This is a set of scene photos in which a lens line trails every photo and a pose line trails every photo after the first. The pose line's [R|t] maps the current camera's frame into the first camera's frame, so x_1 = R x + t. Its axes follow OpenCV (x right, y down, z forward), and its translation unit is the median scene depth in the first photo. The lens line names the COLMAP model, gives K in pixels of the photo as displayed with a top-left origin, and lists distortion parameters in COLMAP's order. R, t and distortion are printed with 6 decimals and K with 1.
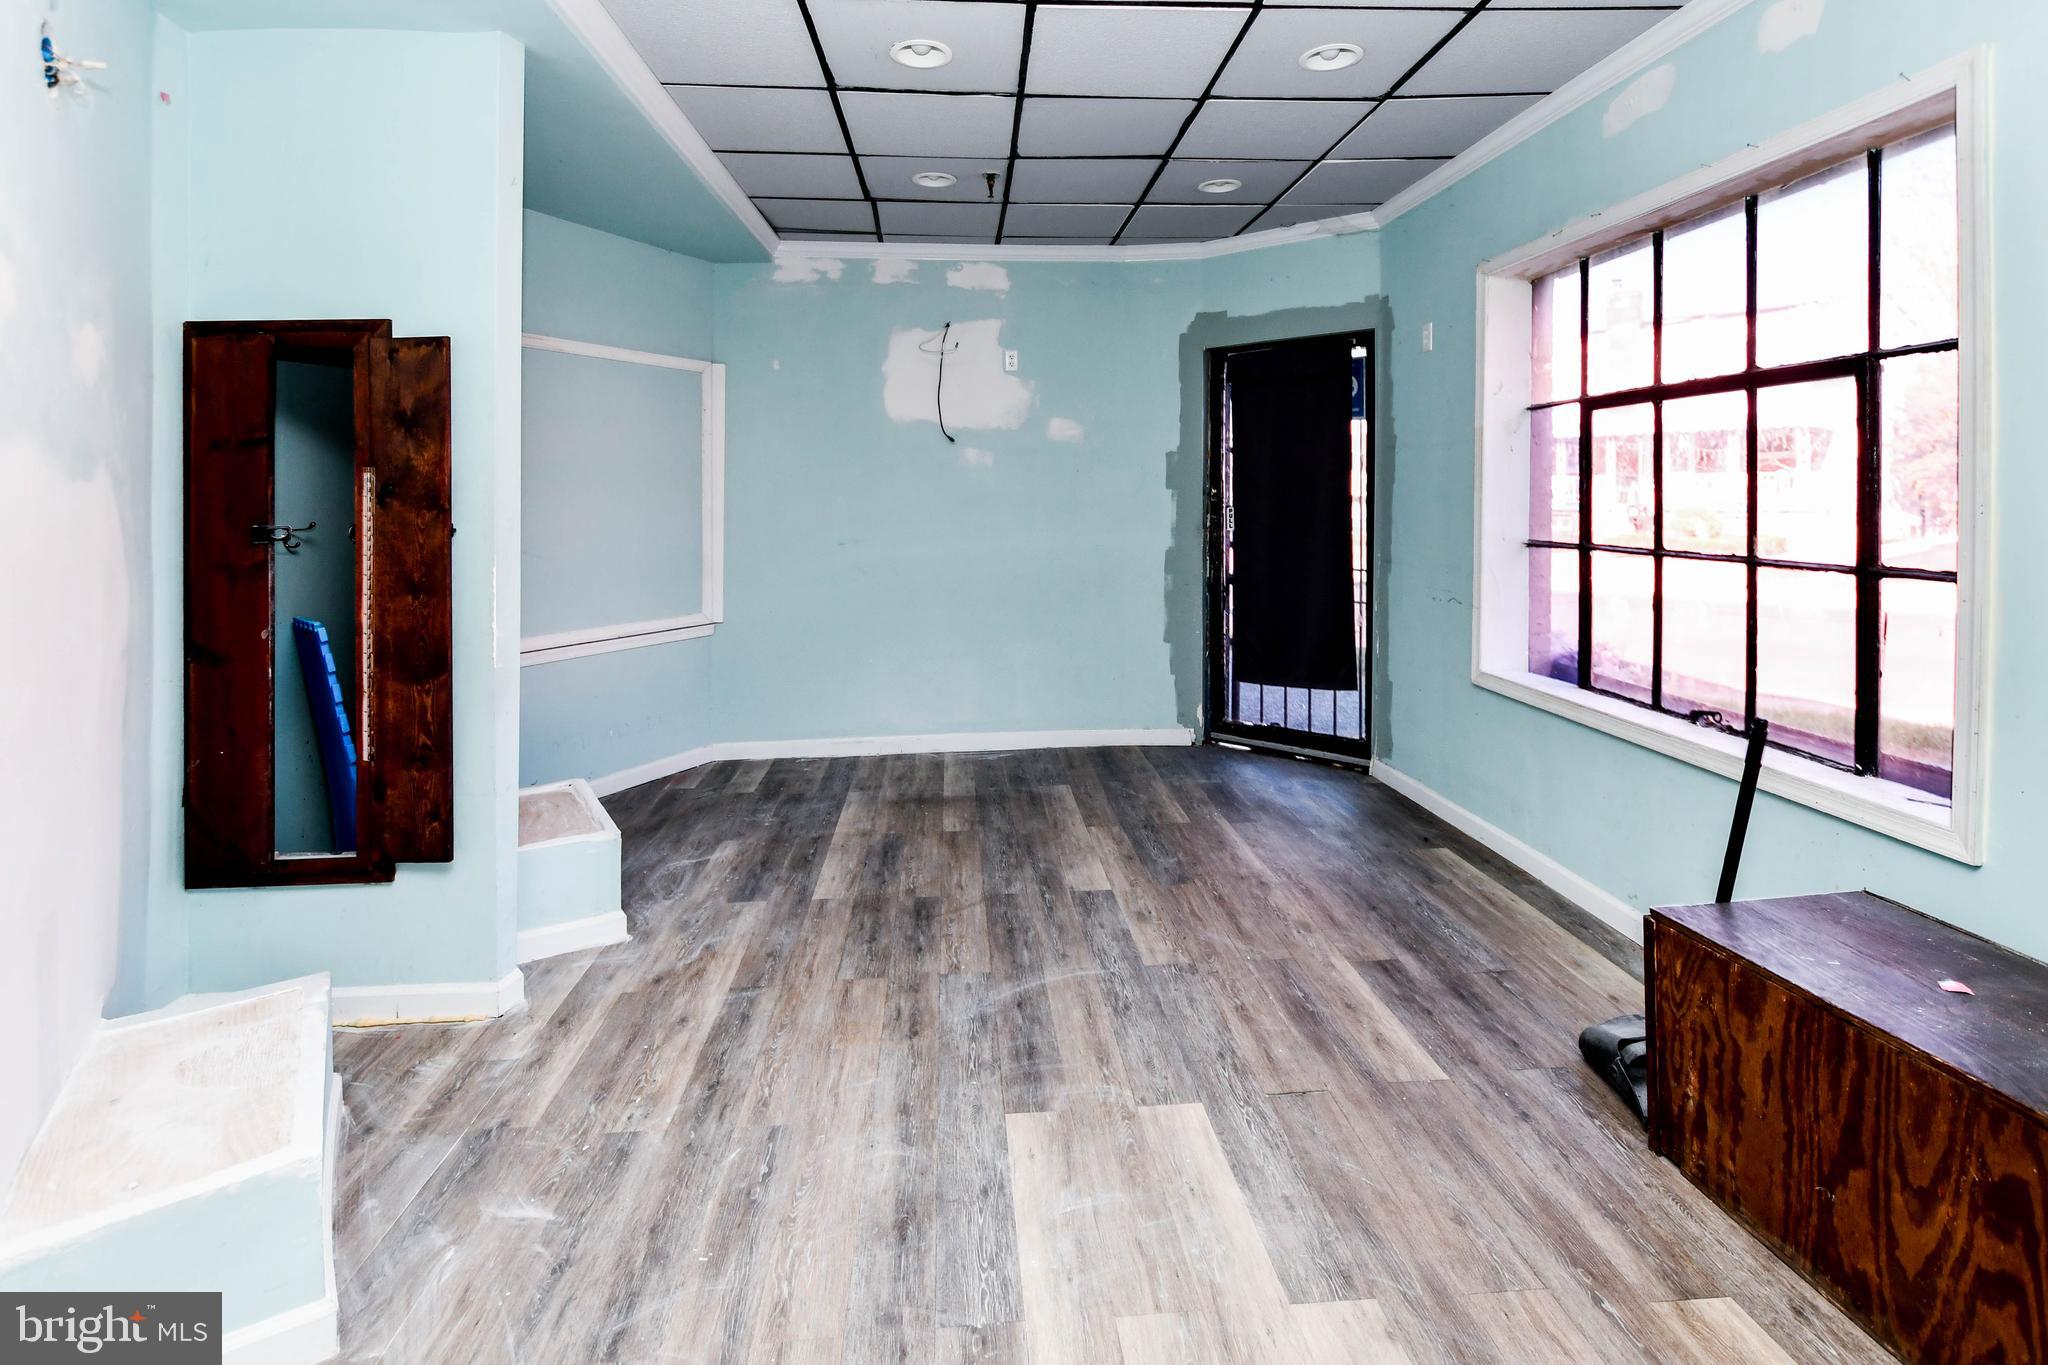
lens RADIAL K [[979.1, 0, 981.6], [0, 979.1, 527.4], [0, 0, 1]] dist [-0.002491, -0.000023]
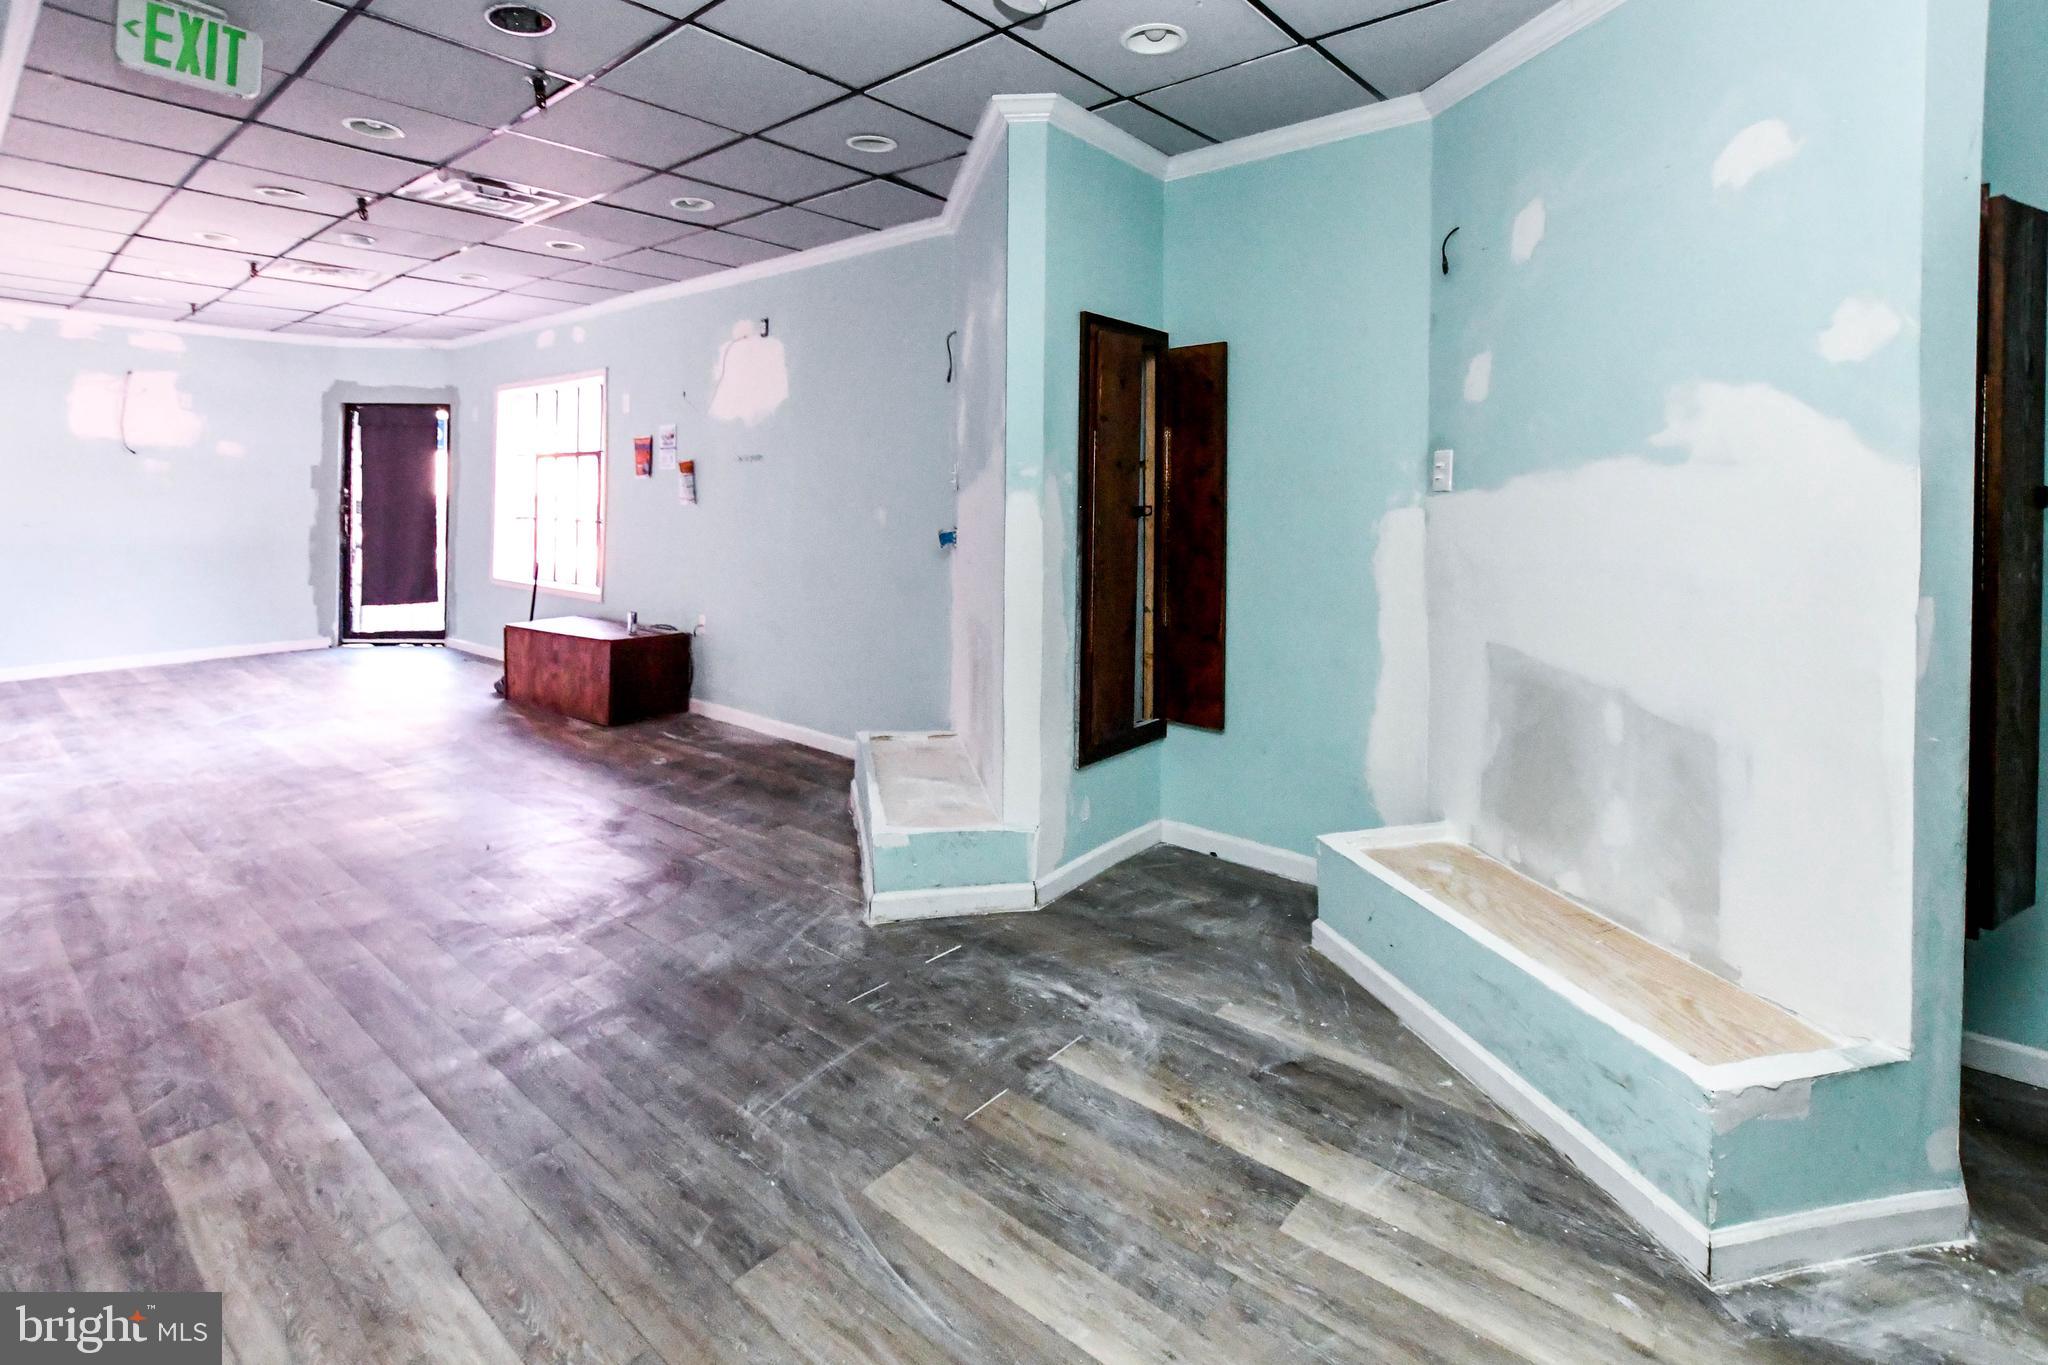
lens RADIAL K [[993.8, 0, 1029.0], [0, 993.8, 488.5], [0, 0, 1]] dist [-0.004166, 0.001103]
pose [[0.671541, 0.016364, 0.740787, -0.412894], [0.012415, 0.999367, -0.033331, 0.053885], [-0.740863, 0.031580, 0.670913, -1.759297]]
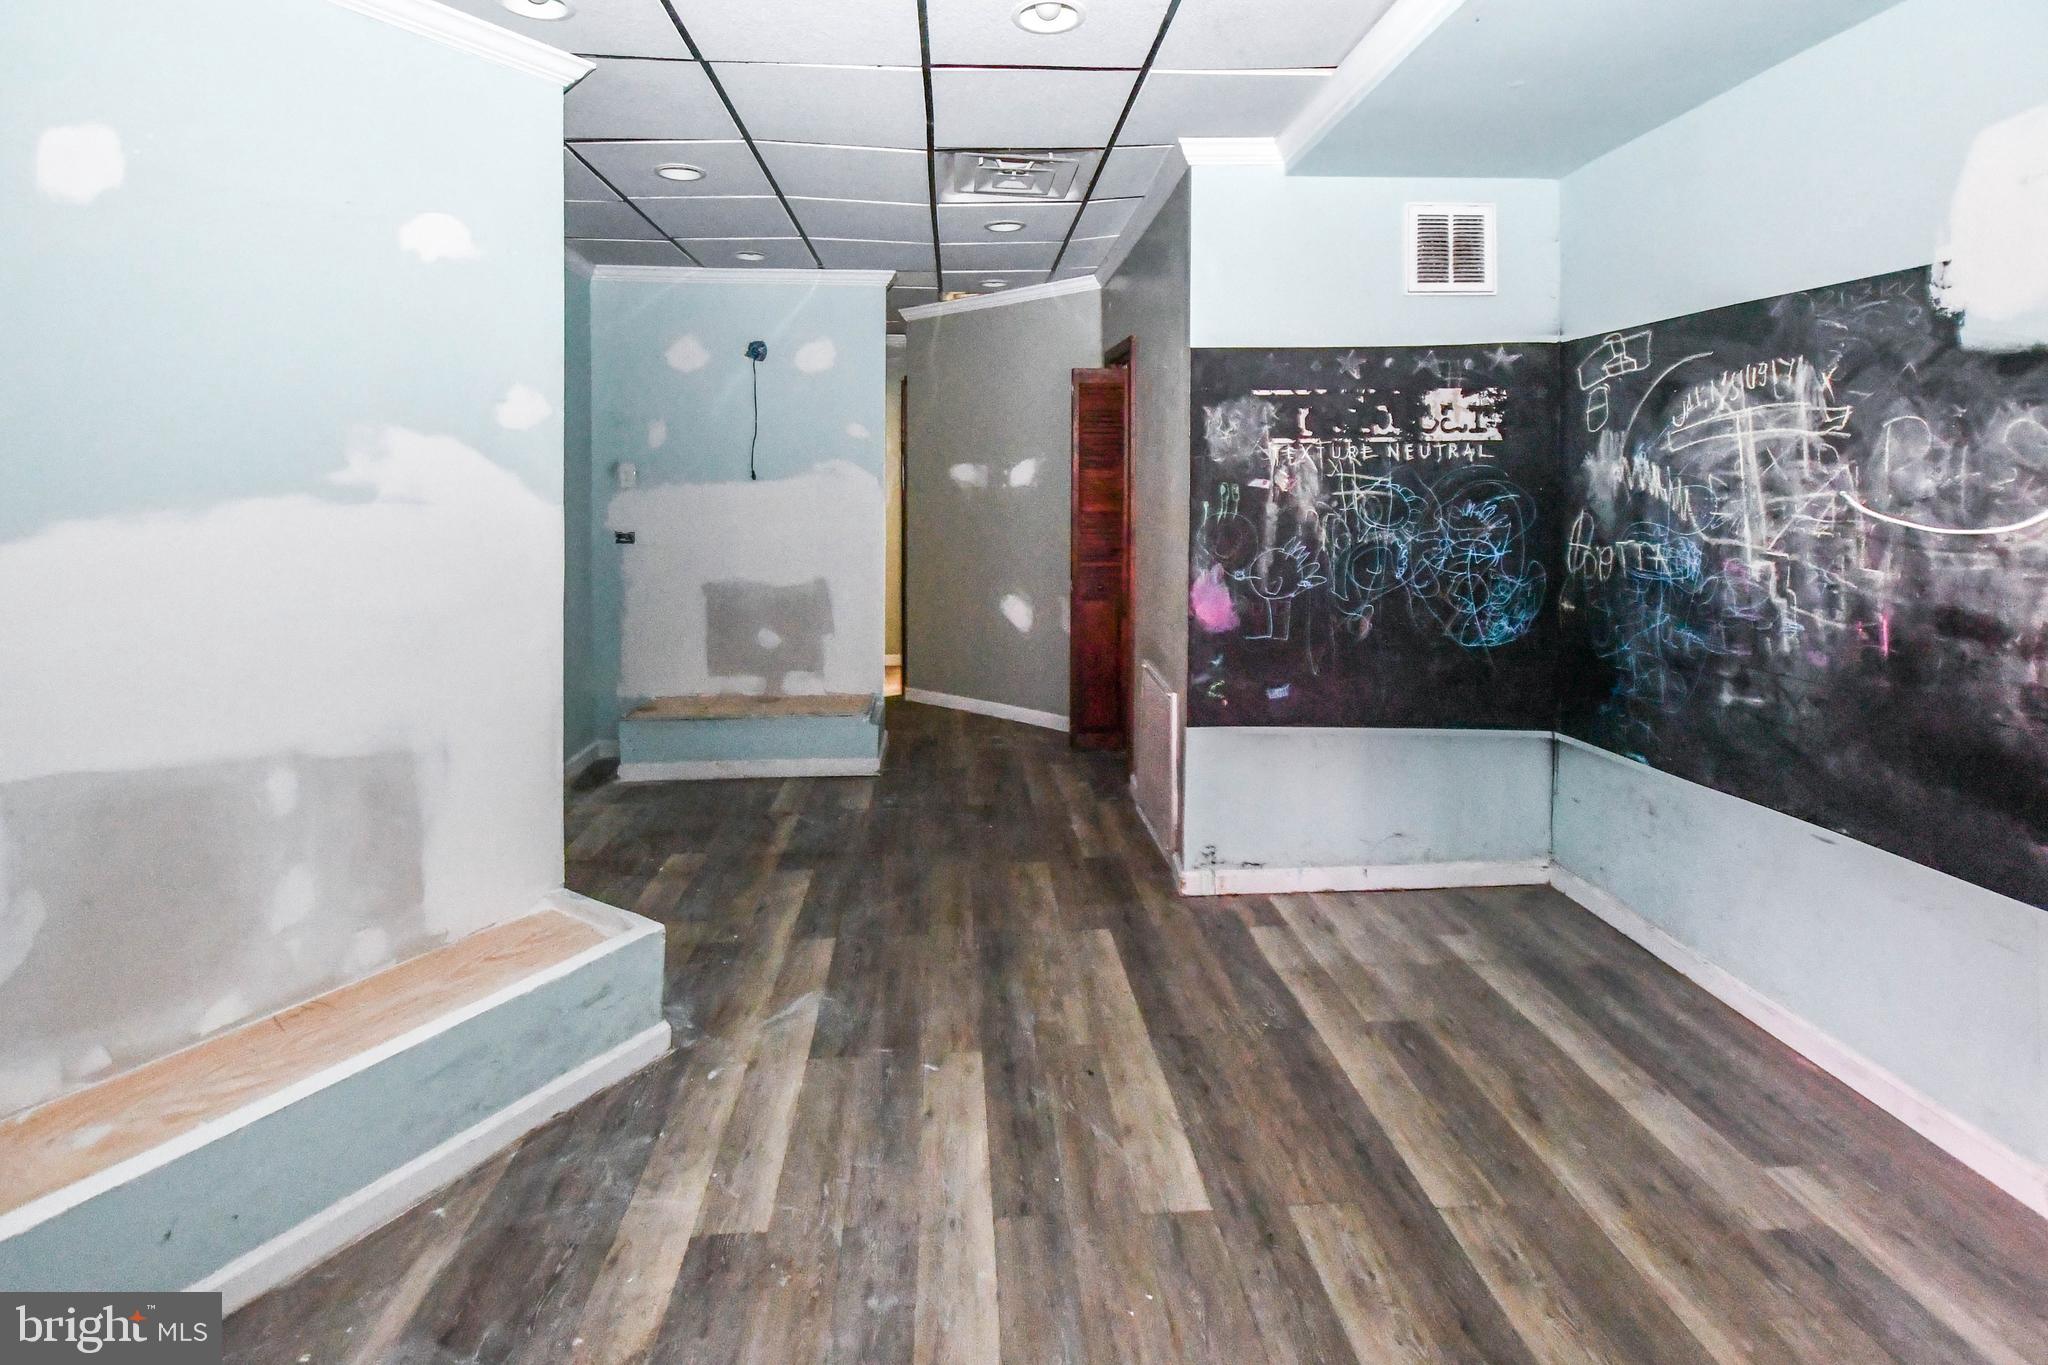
lens RADIAL K [[968.0, 0, 992.9], [0, 968.0, 505.6], [0, 0, 1]] dist [-0.004308, -0.000356]
pose [[-0.999623, 0.018605, -0.020171, 0.045338], [0.017472, 0.998337, 0.054929, -0.021937], [0.021160, 0.054556, -0.998286, -0.755344]]
